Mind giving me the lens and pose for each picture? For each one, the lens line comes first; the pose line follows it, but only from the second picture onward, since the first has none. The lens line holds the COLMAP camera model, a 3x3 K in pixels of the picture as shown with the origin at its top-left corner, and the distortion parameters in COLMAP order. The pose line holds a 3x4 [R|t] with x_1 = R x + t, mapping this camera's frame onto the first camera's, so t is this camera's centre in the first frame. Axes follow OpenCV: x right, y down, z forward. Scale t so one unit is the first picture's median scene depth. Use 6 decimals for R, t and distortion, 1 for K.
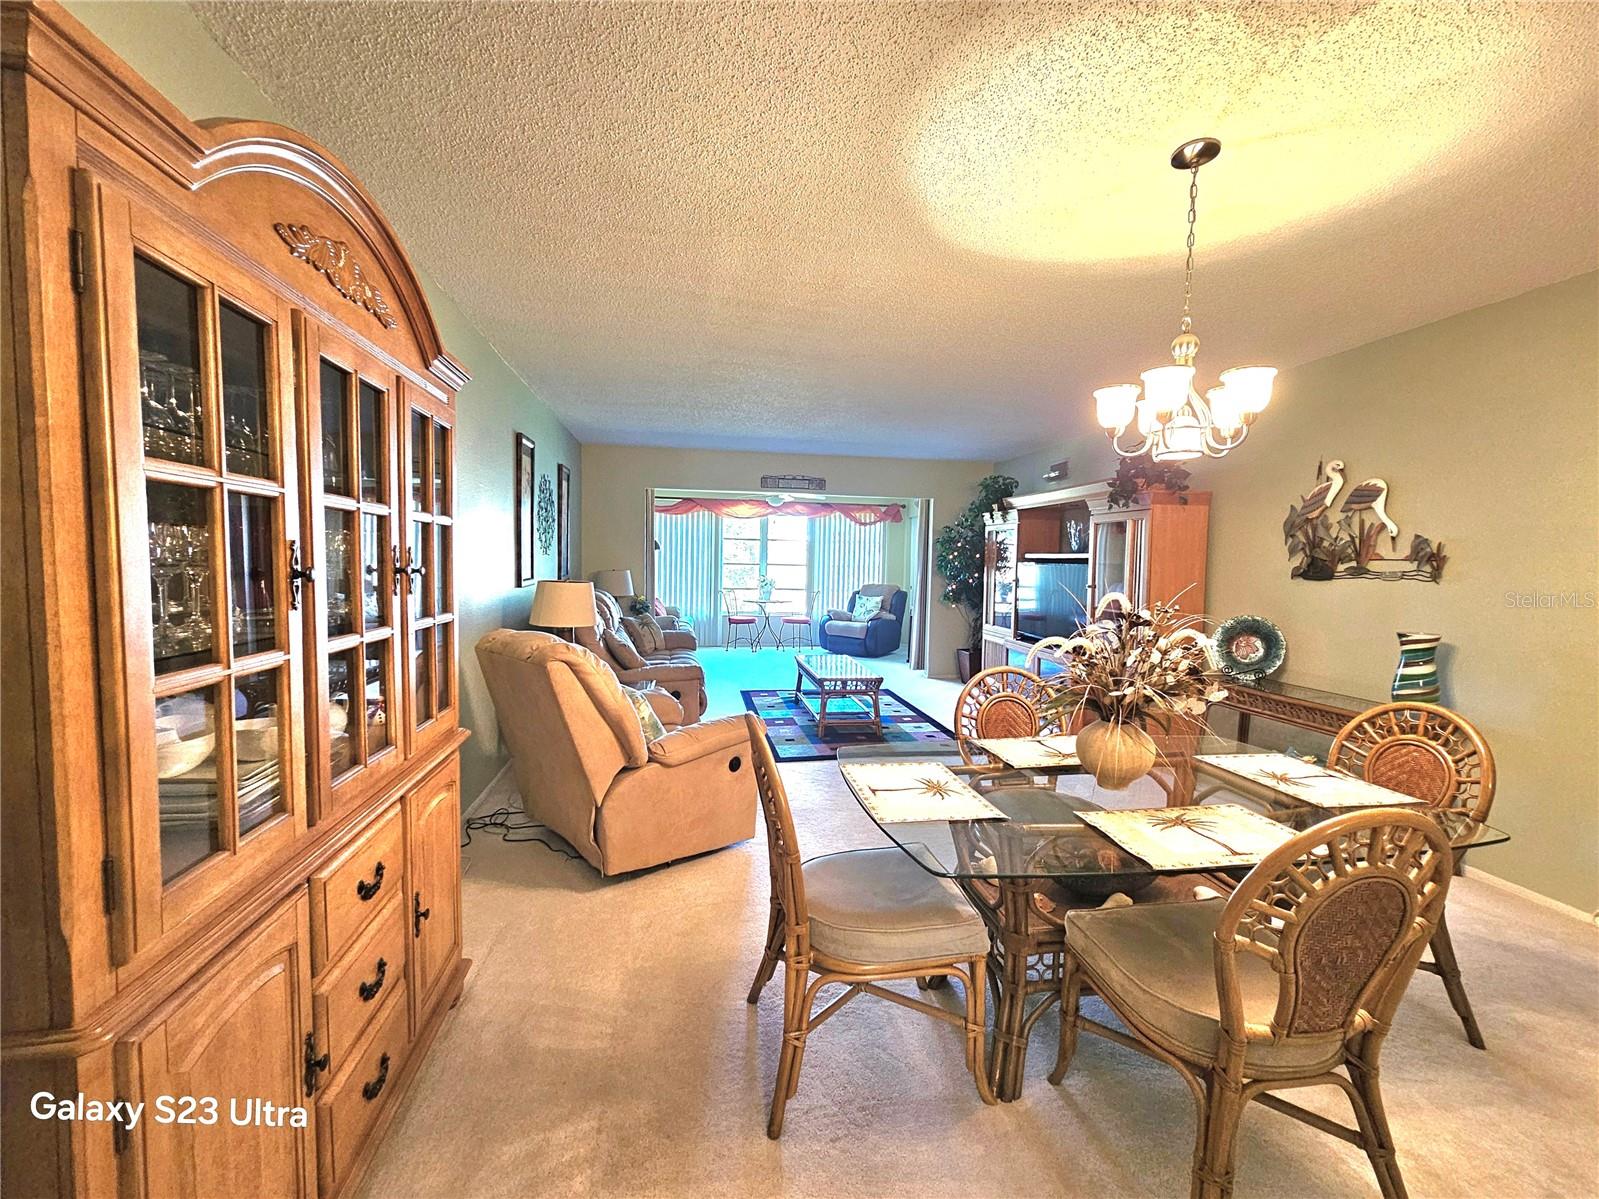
lens RADIAL K [[680.9, 0, 802.2], [0, 680.9, 603.3], [0, 0, 1]] dist [-0.001602, -0.000388]
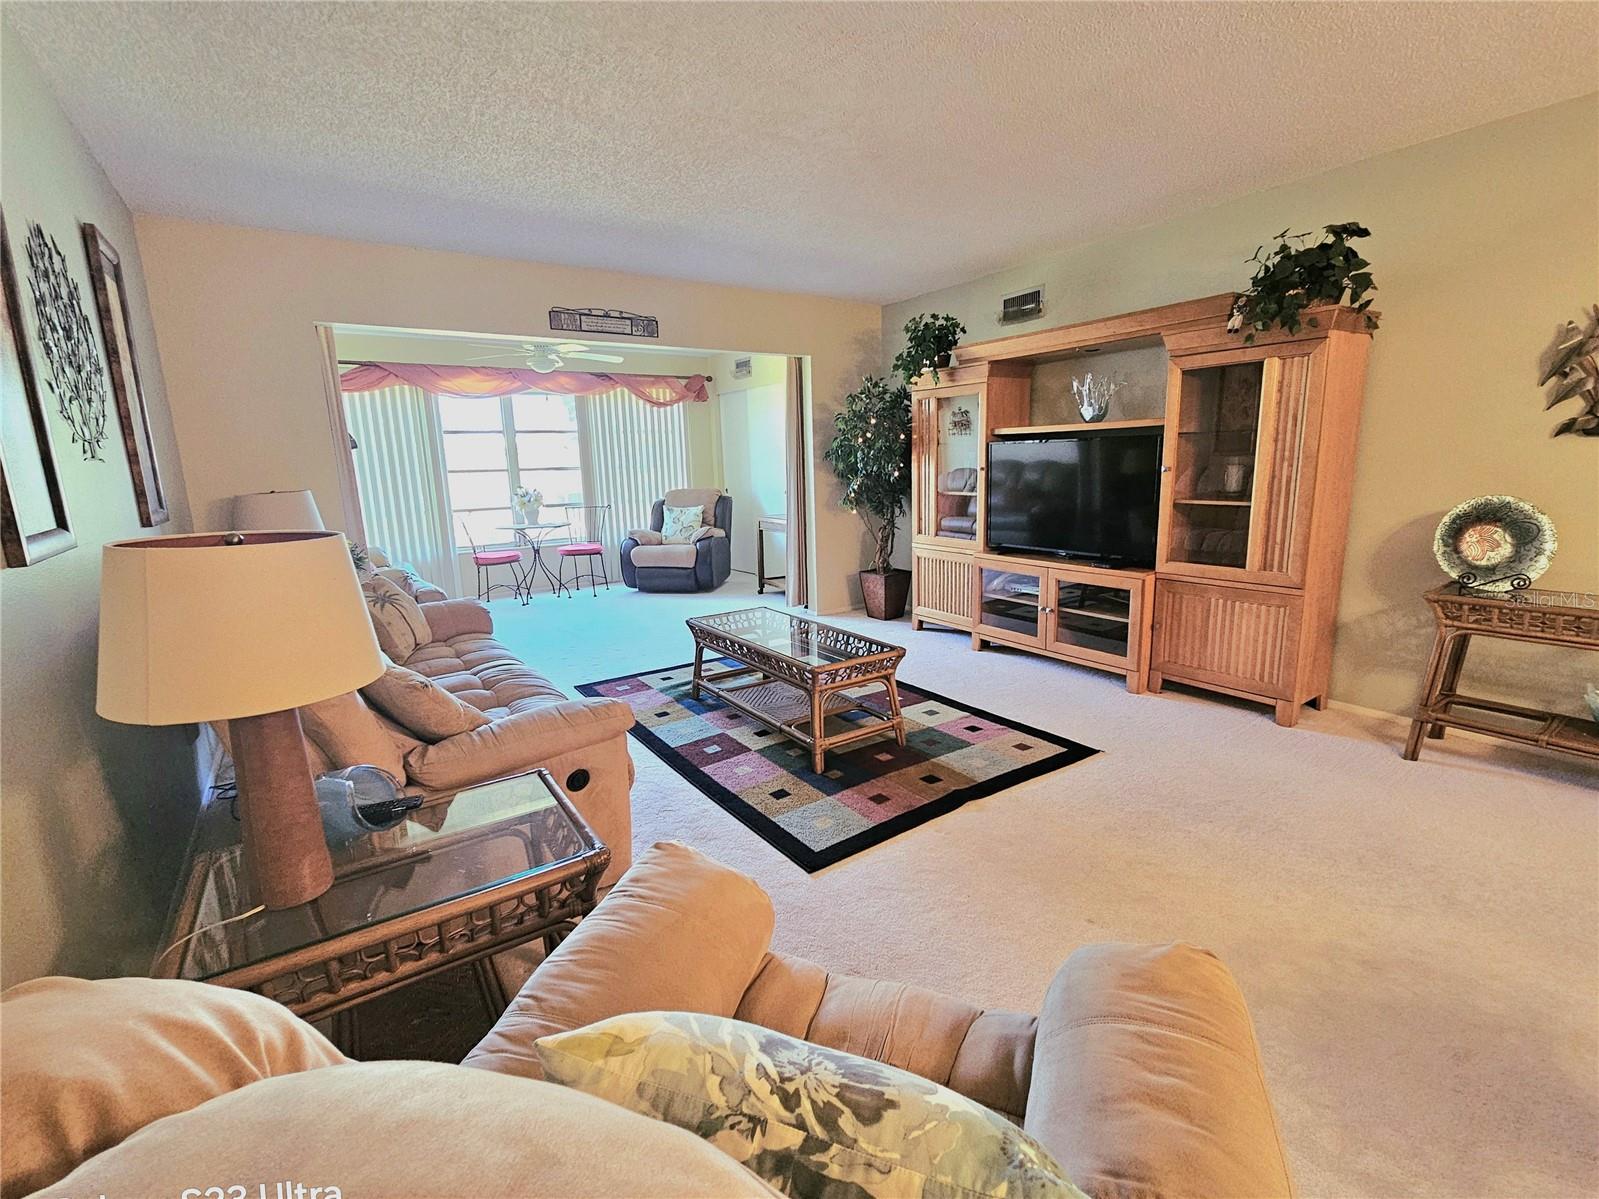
lens RADIAL K [[715.9, 0, 803.5], [0, 715.9, 601.3], [0, 0, 1]] dist [-0.001719, -0.000055]
pose [[0.905294, -0.127076, 0.405333, -0.194124], [0.073132, 0.986583, 0.145968, -0.023960], [-0.418443, -0.102501, 0.902440, 0.478451]]
